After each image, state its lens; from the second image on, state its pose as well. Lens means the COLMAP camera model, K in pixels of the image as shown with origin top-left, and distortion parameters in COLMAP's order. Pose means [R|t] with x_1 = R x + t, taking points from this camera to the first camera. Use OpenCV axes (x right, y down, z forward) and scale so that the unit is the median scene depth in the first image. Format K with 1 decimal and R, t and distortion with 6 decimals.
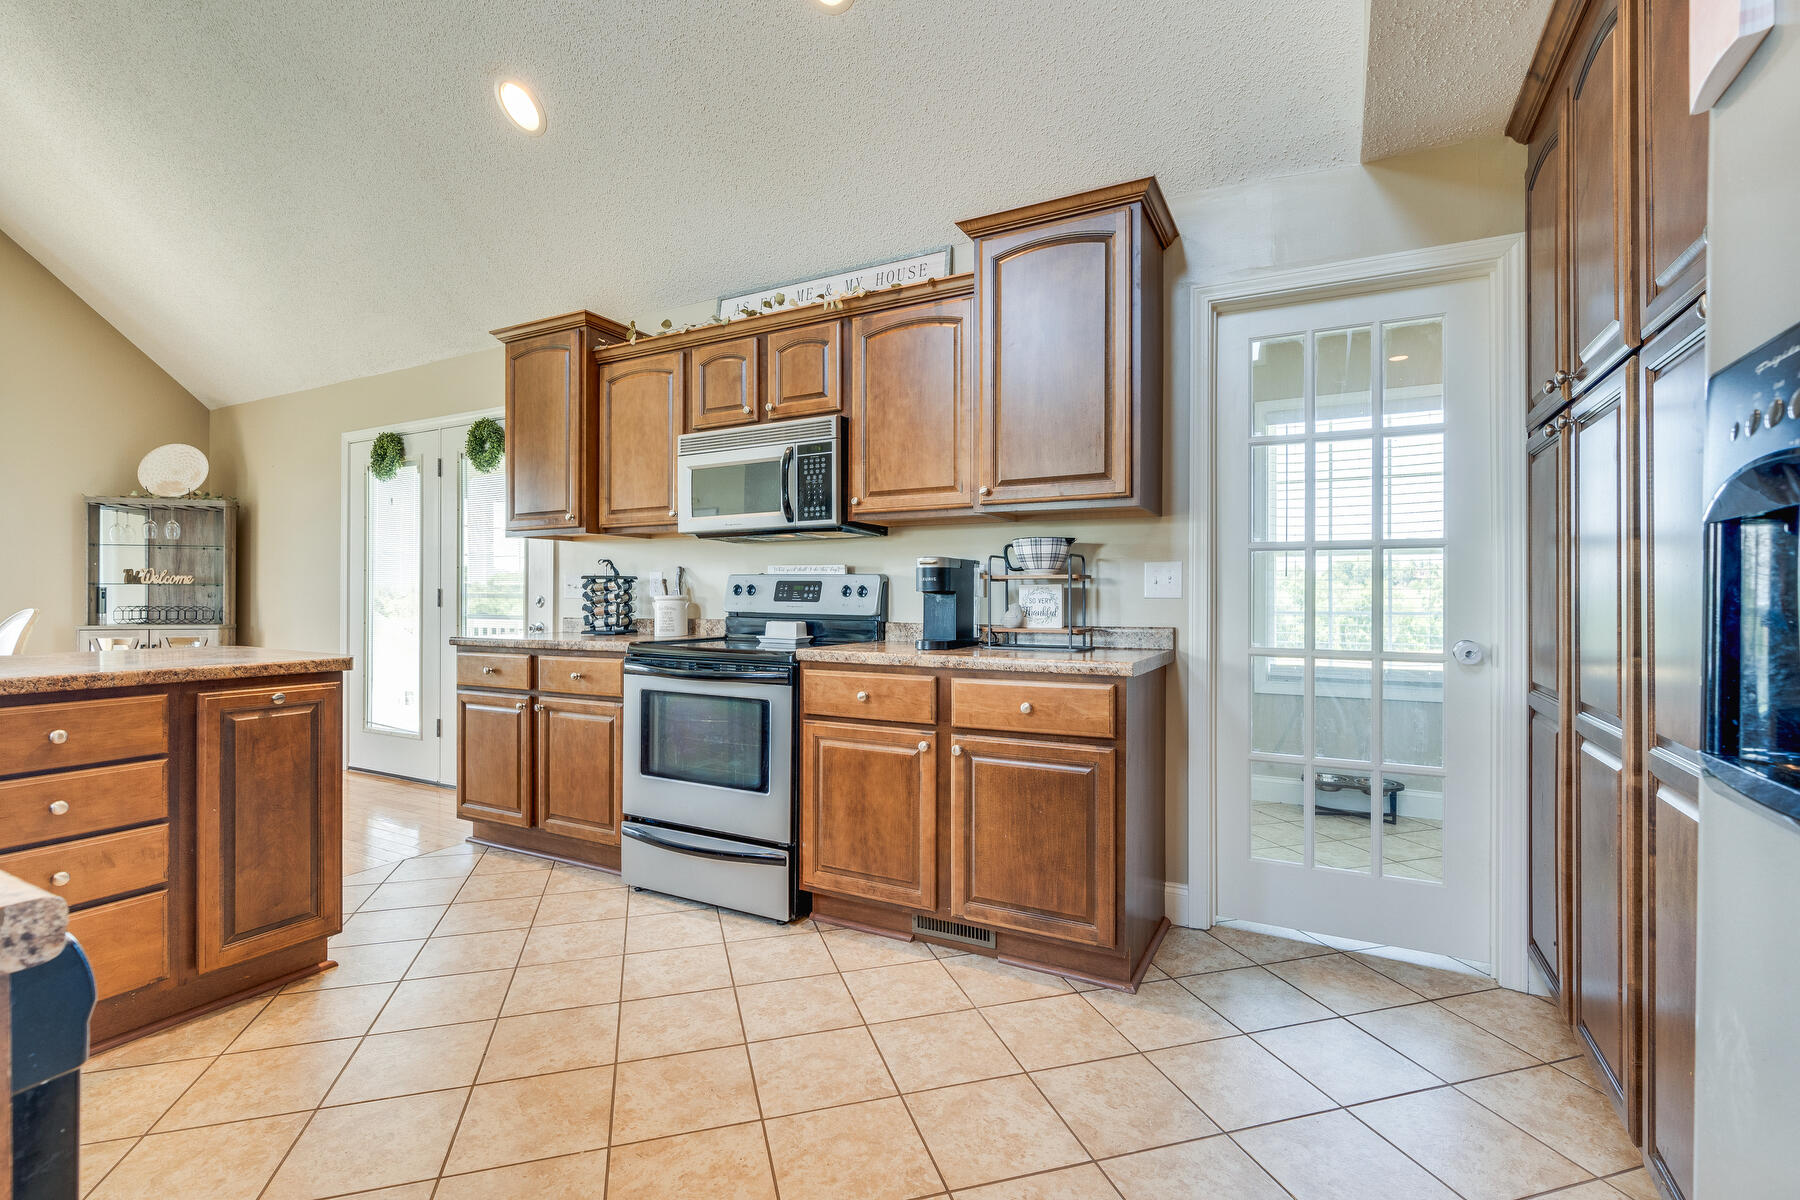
lens RADIAL K [[800.1, 0, 895.7], [0, 800.1, 590.1], [0, 0, 1]] dist [-0.000932, -0.000275]
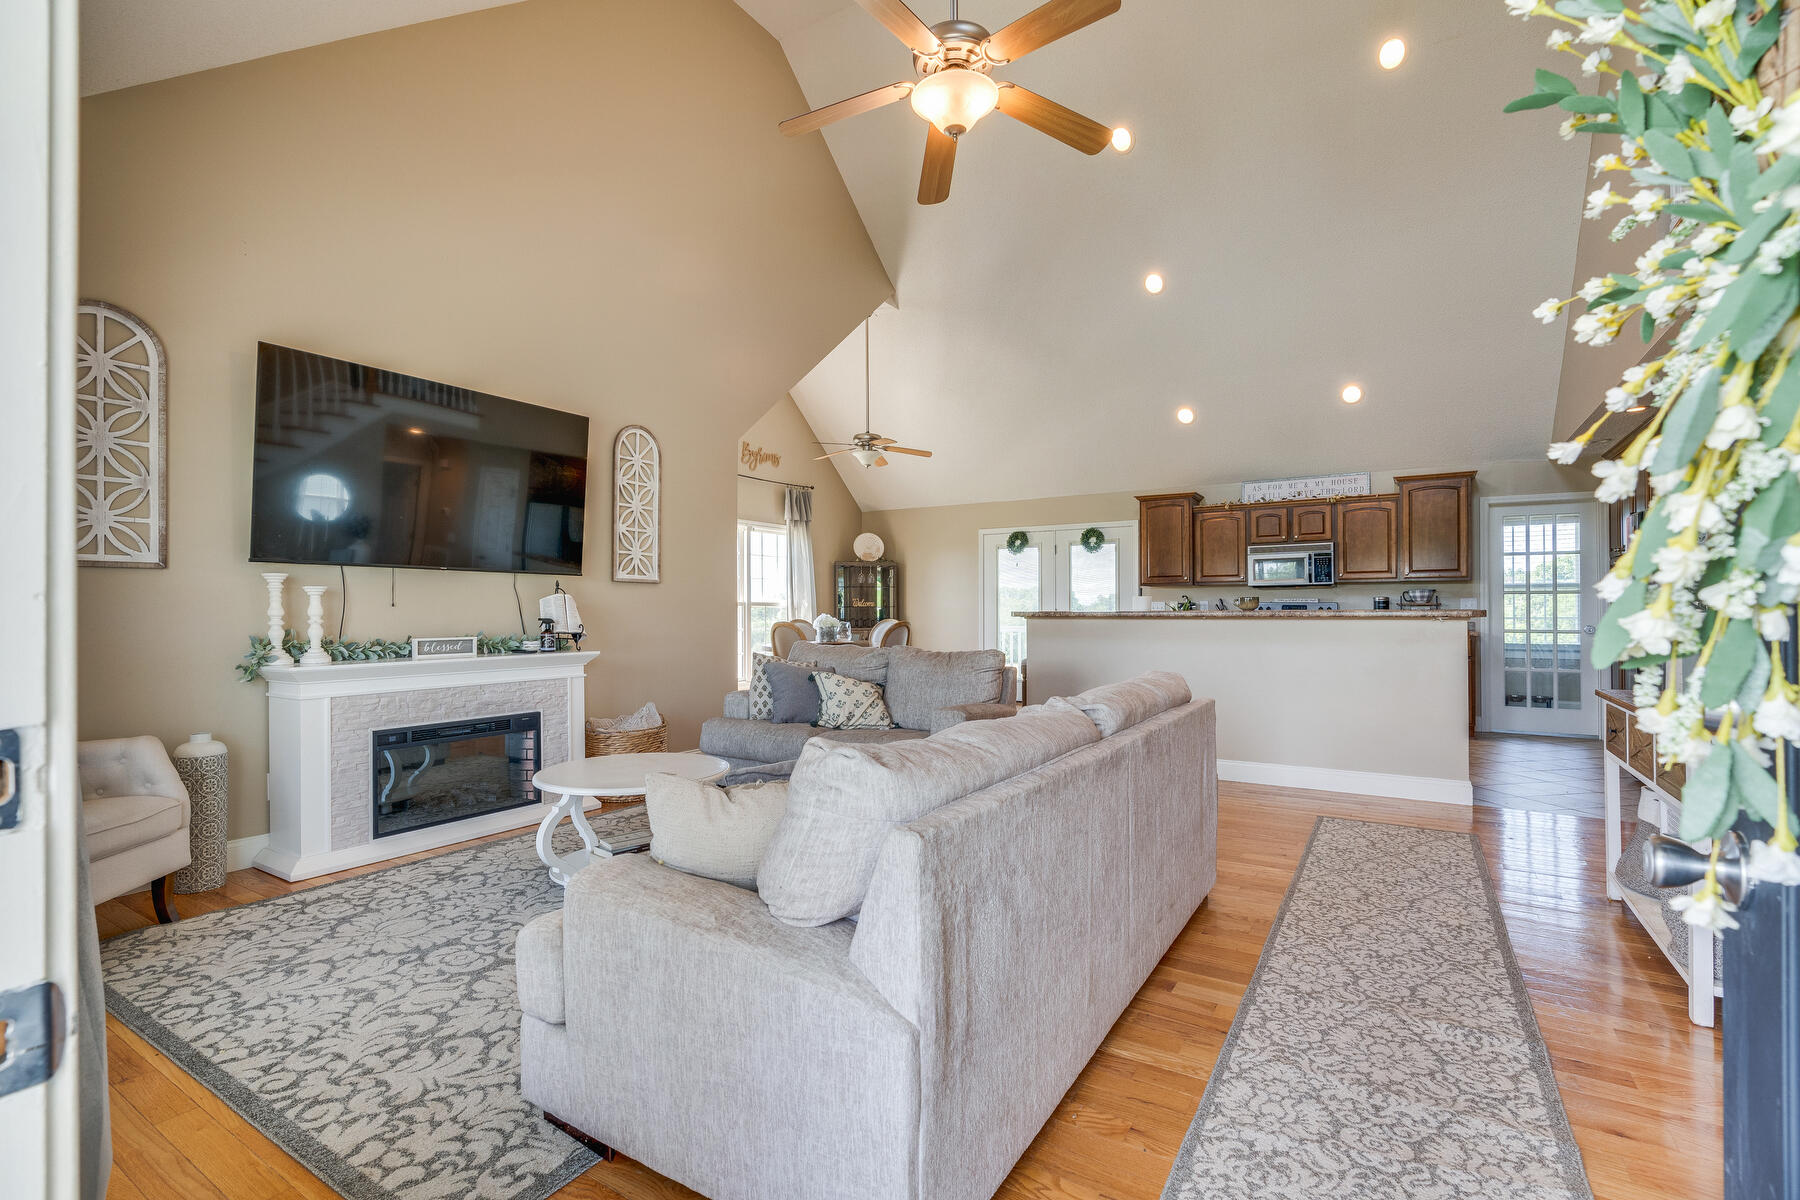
lens RADIAL K [[814.9, 0, 900.0], [0, 814.9, 600.0], [0, 0, 1]] dist [0.002192, 0.000557]
pose [[0.997869, -0.006012, -0.064973, -1.299209], [0.005676, 0.999970, -0.005354, -0.022739], [0.065003, 0.004974, 0.997873, -1.734473]]
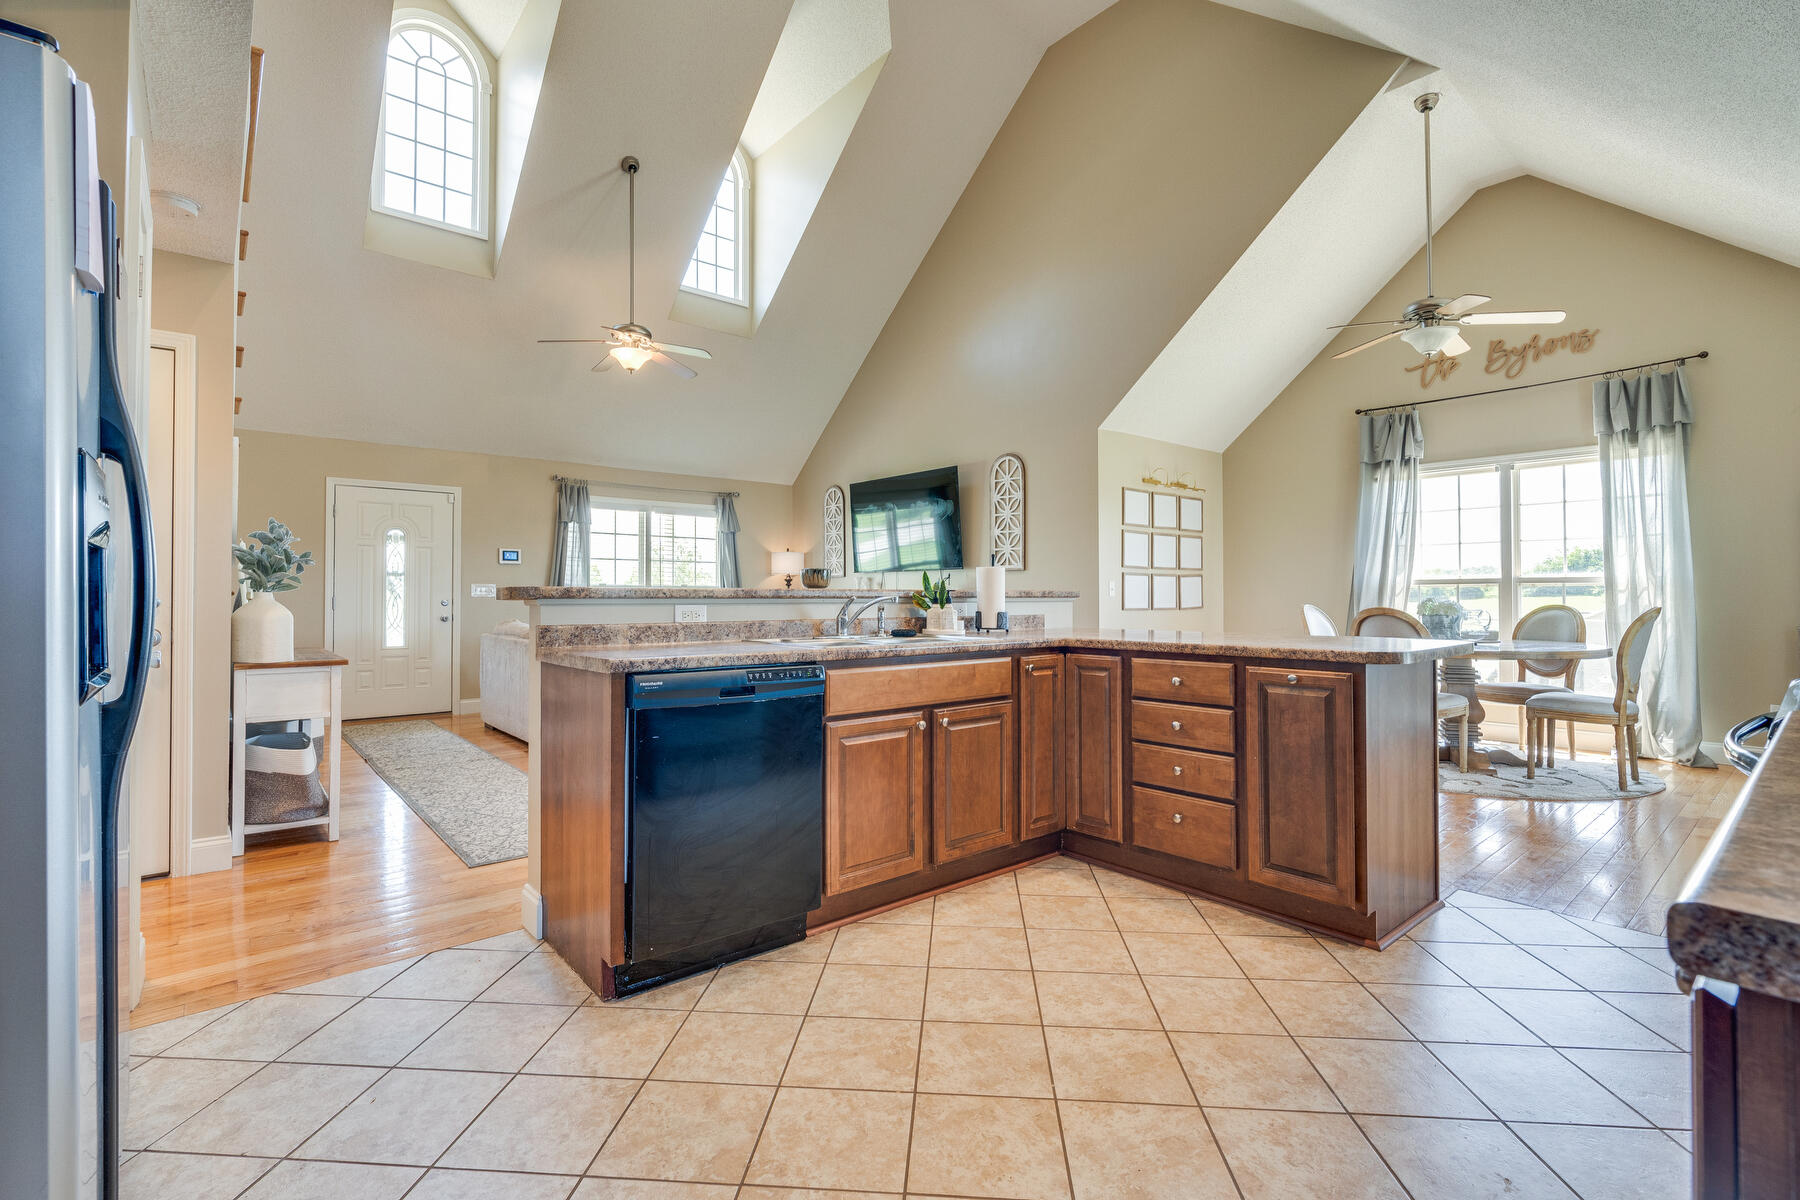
lens RADIAL K [[811.3, 0, 897.7], [0, 811.3, 586.2], [0, 0, 1]] dist [-0.002516, 0.000934]
pose [[-0.363006, -0.013569, -0.931688, 0.400280], [0.006881, 0.999828, -0.017243, 0.010841], [0.931761, -0.012671, -0.362850, 0.643285]]
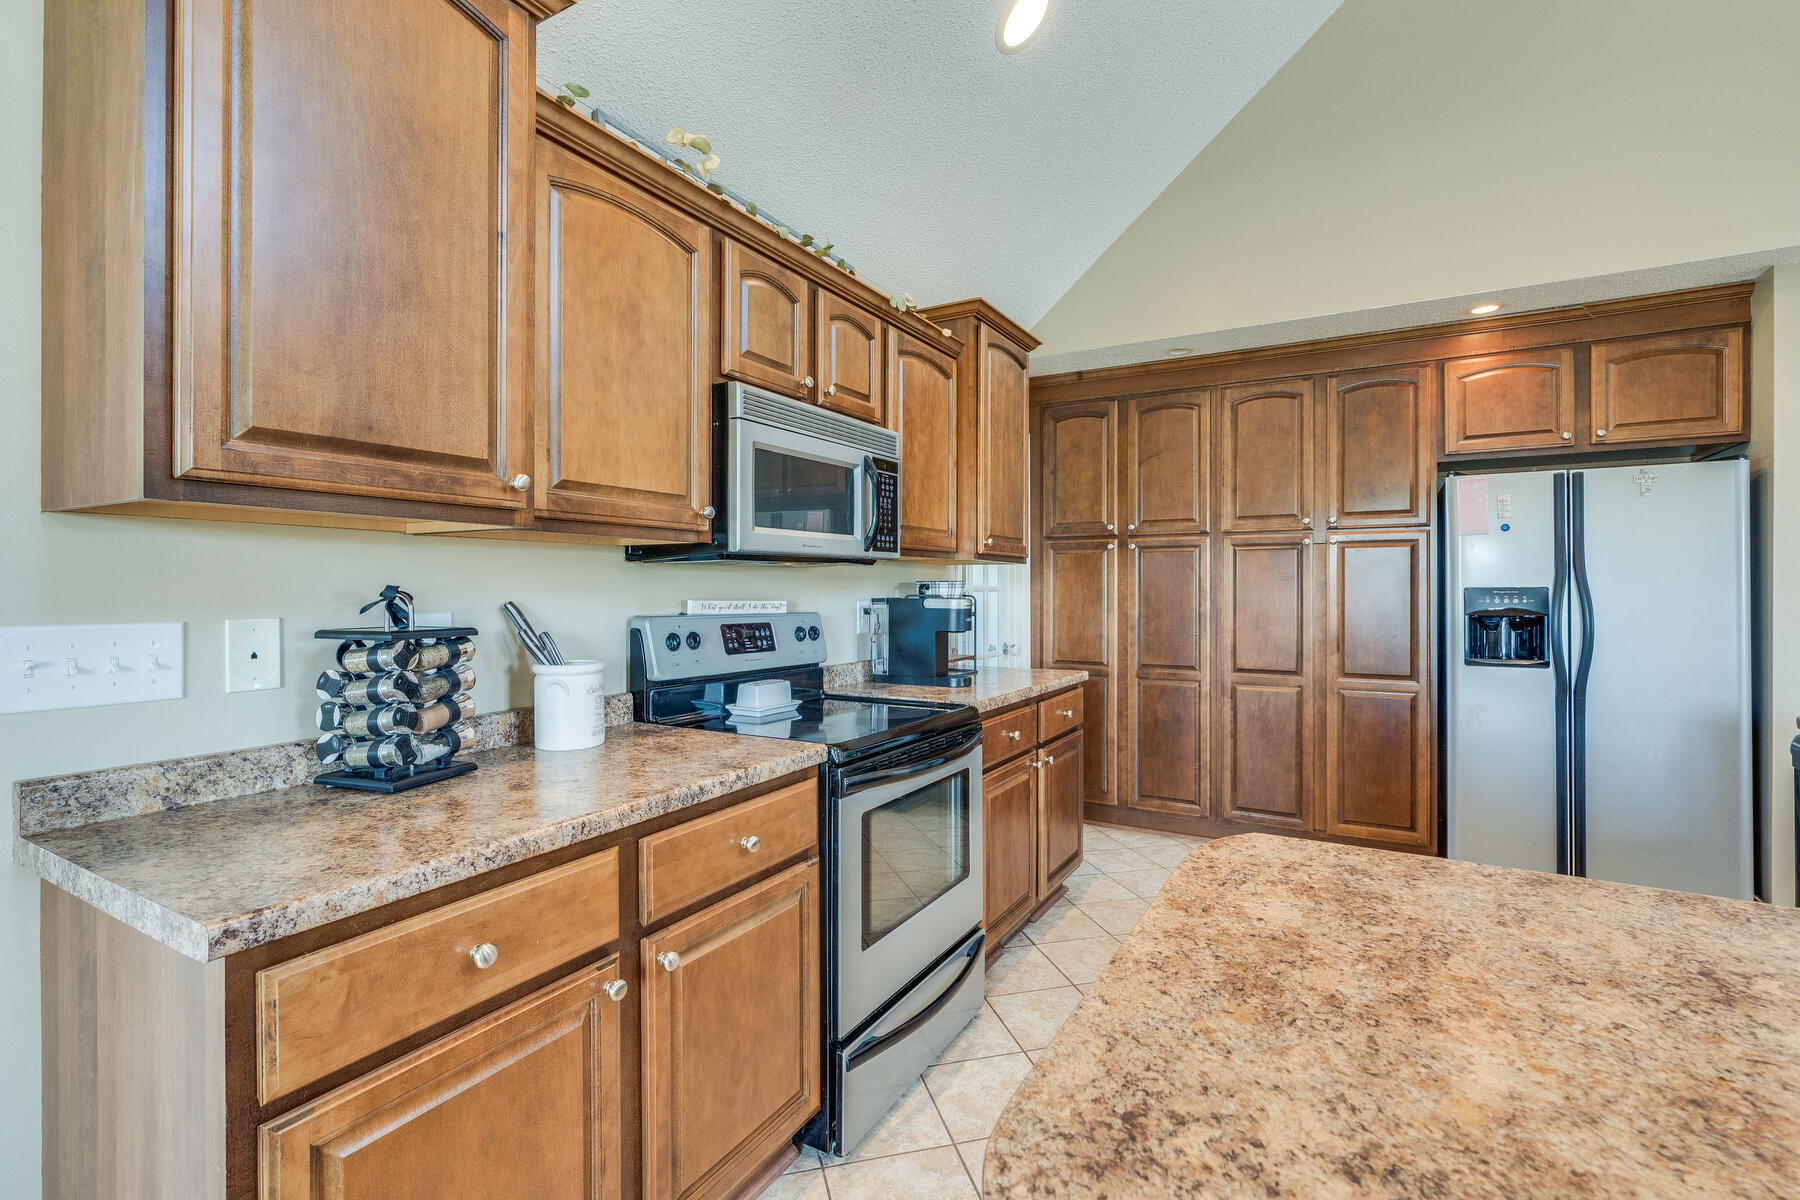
lens RADIAL K [[828.1, 0, 899.7], [0, 828.1, 570.0], [0, 0, 1]] dist [-0.002264, -0.000455]
pose [[0.022128, 0.016592, 0.999617, -0.952214], [-0.011349, 0.999802, -0.016343, -0.053950], [-0.999691, -0.010983, 0.022312, 0.954313]]
